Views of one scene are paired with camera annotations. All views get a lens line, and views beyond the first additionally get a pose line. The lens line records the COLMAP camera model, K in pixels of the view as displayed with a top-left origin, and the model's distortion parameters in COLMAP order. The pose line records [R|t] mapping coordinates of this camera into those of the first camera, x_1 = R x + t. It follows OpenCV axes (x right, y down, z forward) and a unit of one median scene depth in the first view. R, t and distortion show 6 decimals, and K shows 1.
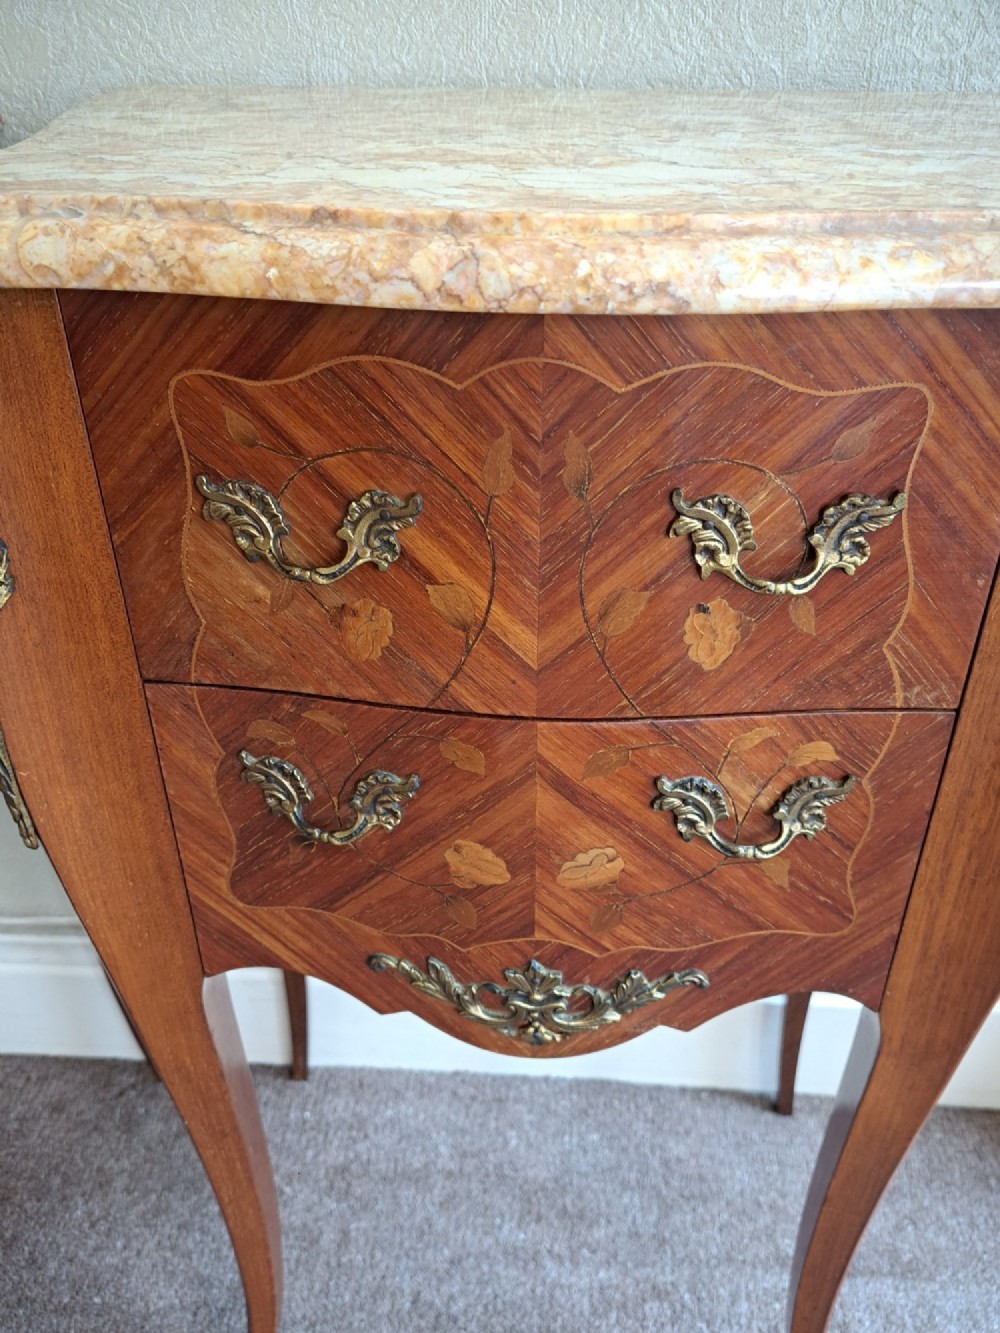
lens RADIAL K [[1105.5, 0, 503.2], [0, 1105.5, 679.0], [0, 0, 1]] dist [0.083857, -0.125841]
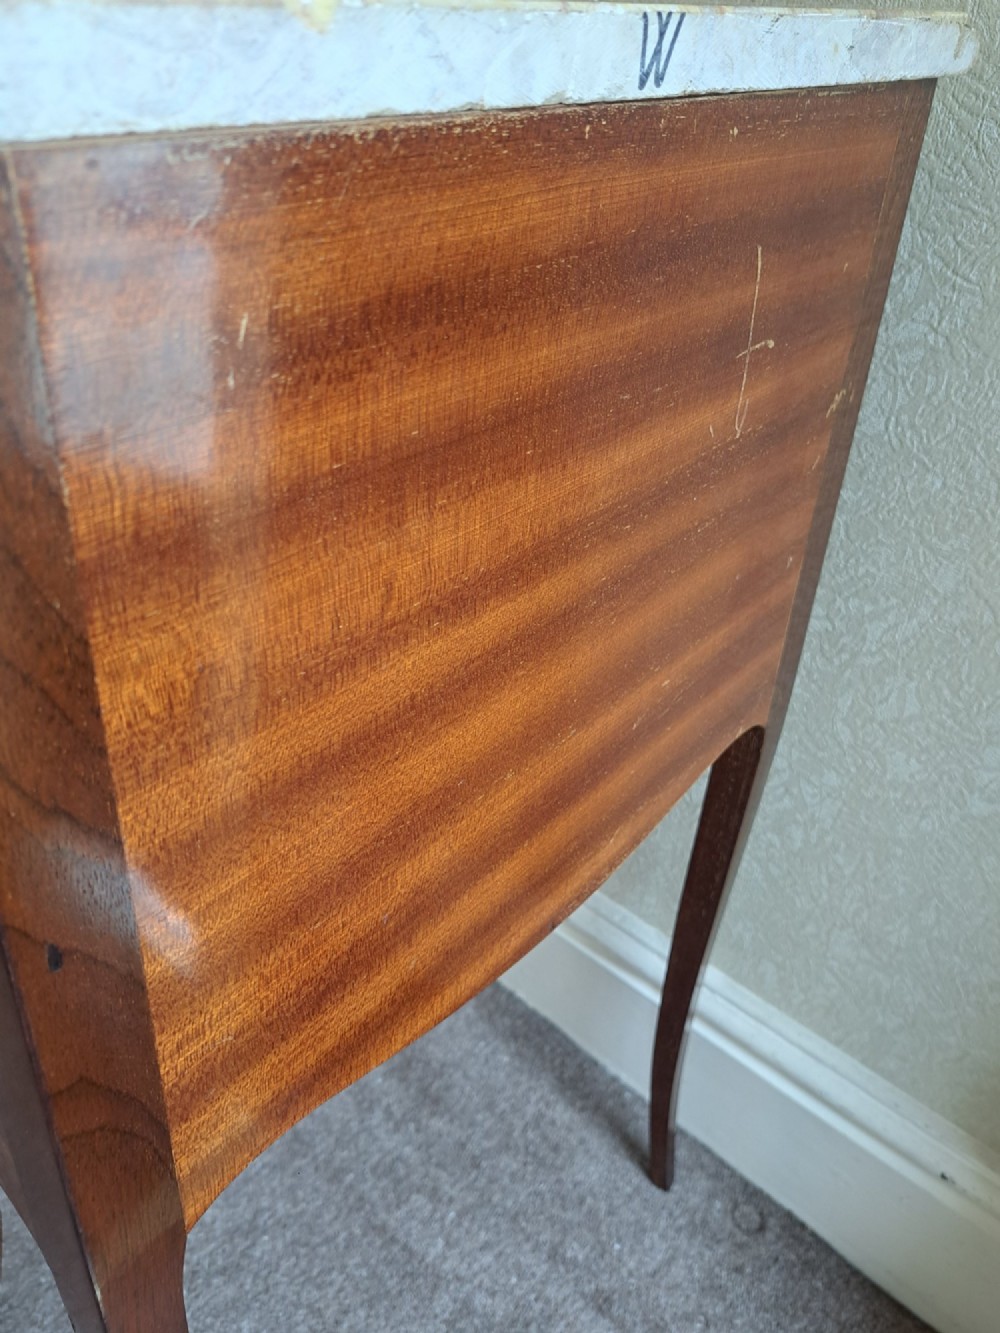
lens RADIAL K [[1105.5, 0, 513.7], [0, 1105.5, 684.0], [0, 0, 1]] dist [0.083857, -0.125841]
pose [[0.767567, 0.384395, -0.512914, 1.009112], [-0.395159, 0.913841, 0.093514, 0.005085], [0.504668, 0.130904, 0.853331, 0.211644]]
